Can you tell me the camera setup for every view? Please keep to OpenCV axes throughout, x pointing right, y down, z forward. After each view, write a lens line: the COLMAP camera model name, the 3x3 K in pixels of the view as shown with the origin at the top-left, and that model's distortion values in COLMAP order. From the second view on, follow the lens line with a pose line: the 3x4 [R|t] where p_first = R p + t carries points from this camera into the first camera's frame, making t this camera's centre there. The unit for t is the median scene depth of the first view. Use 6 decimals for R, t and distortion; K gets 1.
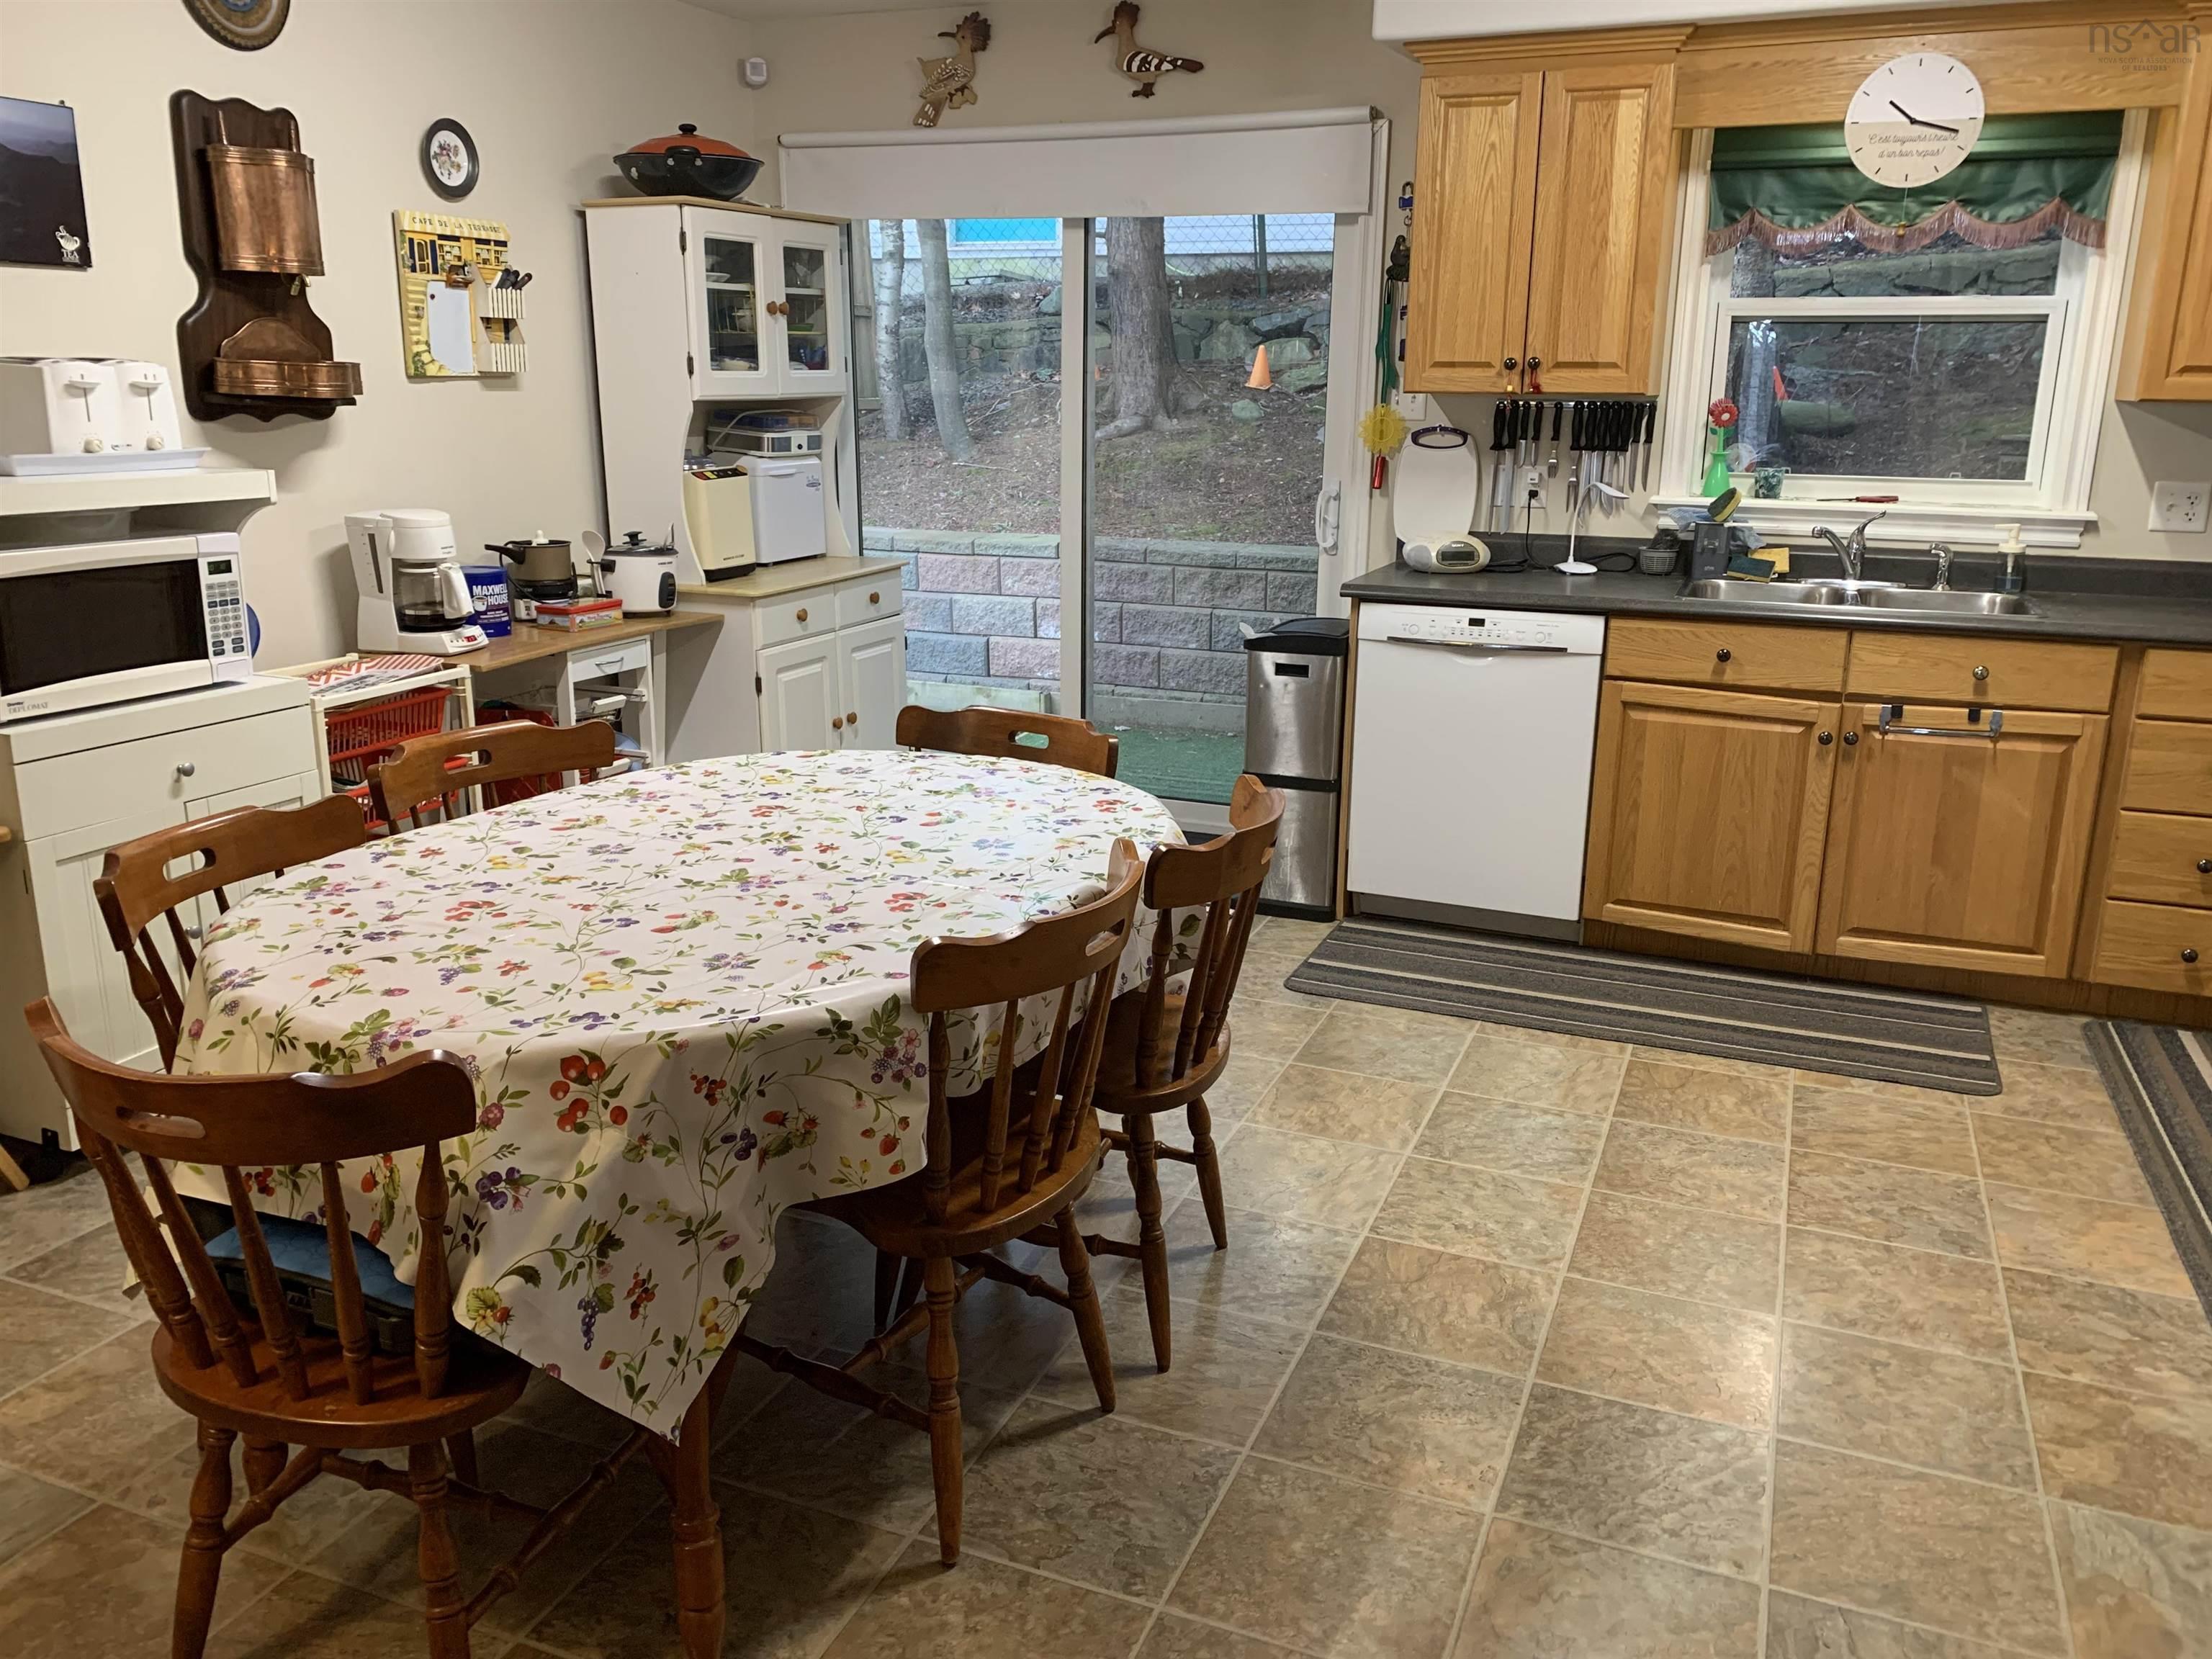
lens RADIAL K [[1684.6, 0, 1106.0], [0, 1684.6, 829.5], [0, 0, 1]] dist [0.011845, -0.005238]
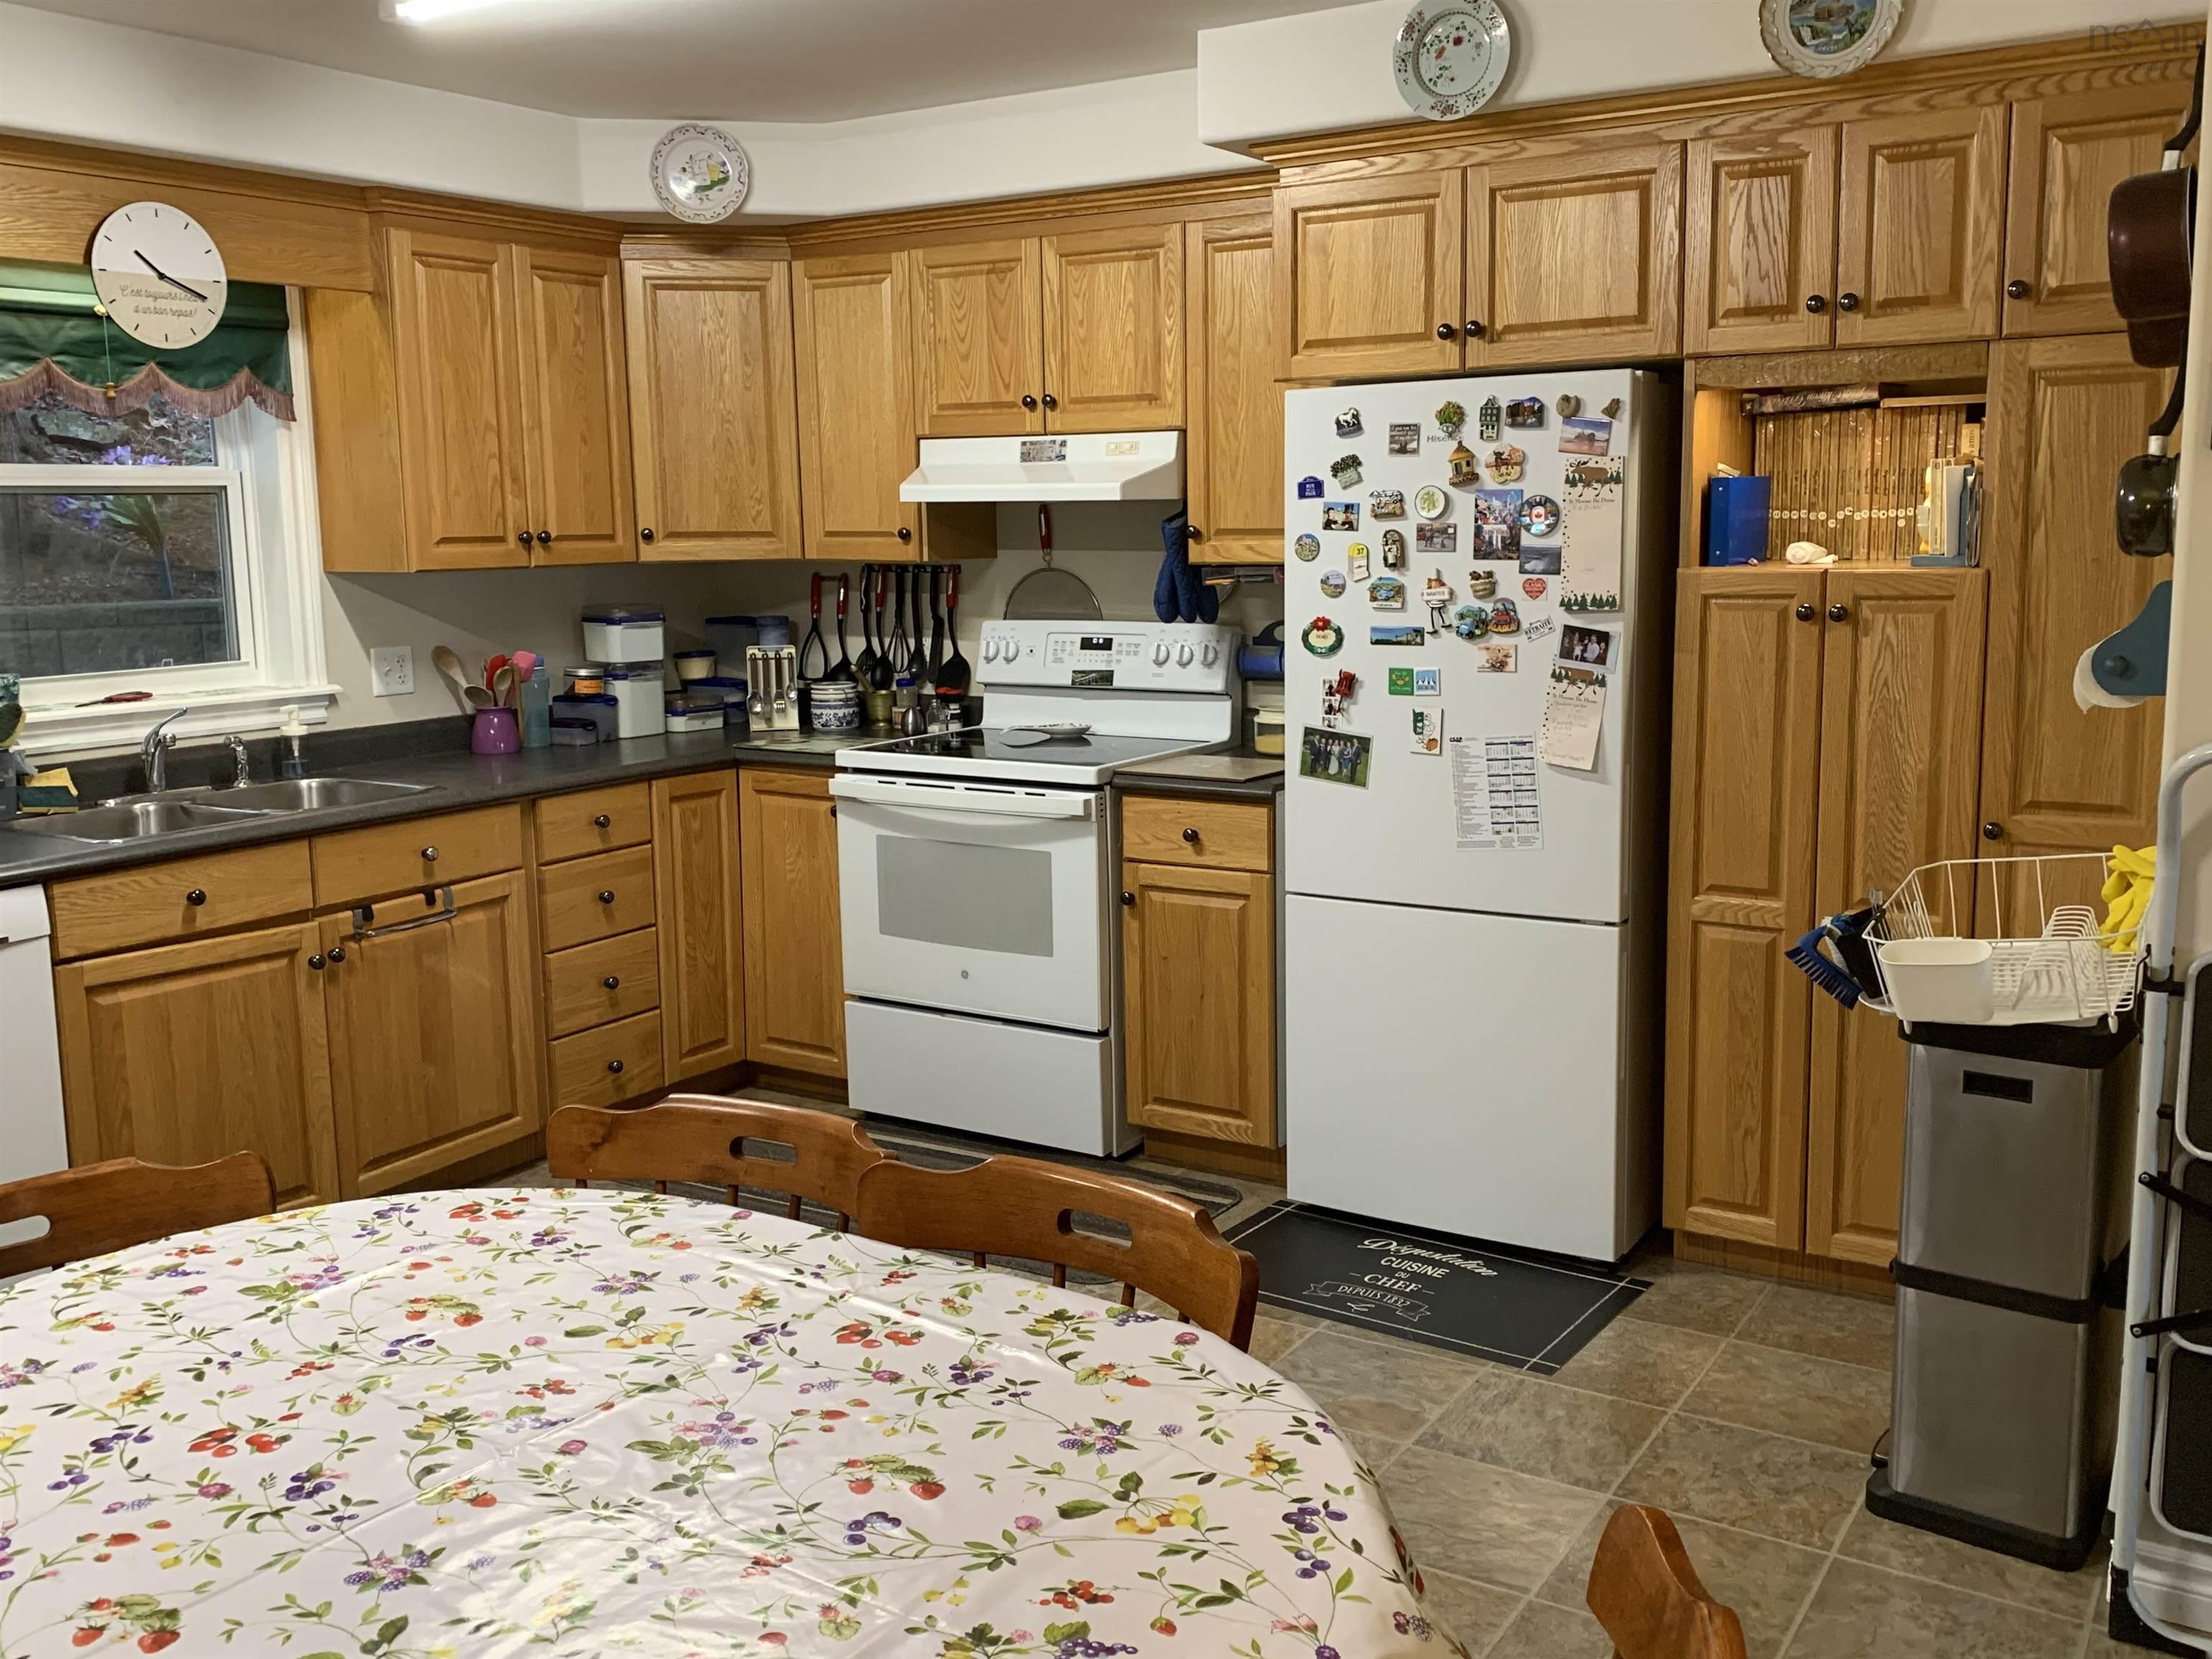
lens RADIAL K [[2015.8, 0, 1106.0], [0, 2015.8, 829.5], [0, 0, 1]] dist [-0.000833, 0.001401]
pose [[0.164080, -0.171608, 0.971405, -0.510067], [0.272217, 0.954391, 0.122622, -0.136877], [-0.948143, 0.244313, 0.203311, 0.385910]]
